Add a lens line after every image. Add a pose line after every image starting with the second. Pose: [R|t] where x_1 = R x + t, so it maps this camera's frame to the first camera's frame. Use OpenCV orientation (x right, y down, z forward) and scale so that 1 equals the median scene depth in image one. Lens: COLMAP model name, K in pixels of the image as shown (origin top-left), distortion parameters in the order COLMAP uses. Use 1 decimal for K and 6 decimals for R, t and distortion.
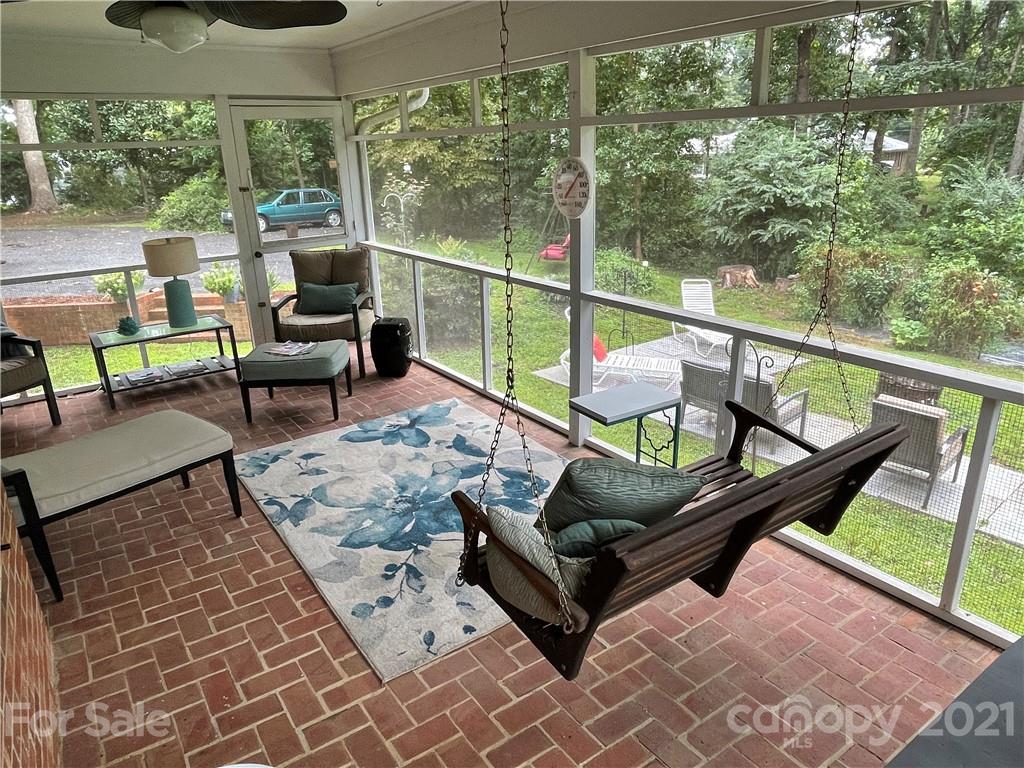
lens RADIAL K [[680.5, 0, 513.0], [0, 680.5, 385.3], [0, 0, 1]] dist [-0.002363, -0.004035]
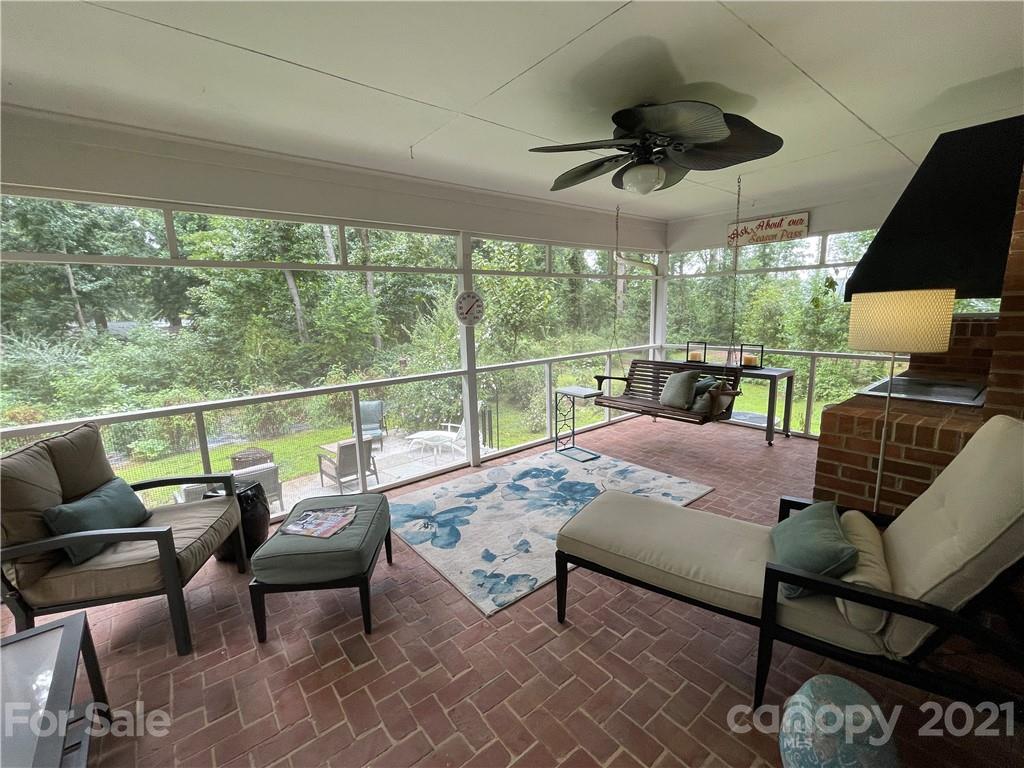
lens RADIAL K [[440.6, 0, 514.3], [0, 440.6, 385.2], [0, 0, 1]] dist [-0.000348, -0.000008]
pose [[-0.079528, -0.145988, 0.986085, -0.895803], [0.356083, 0.919791, 0.164892, -0.222133], [-0.931064, 0.364241, -0.021166, 0.869104]]
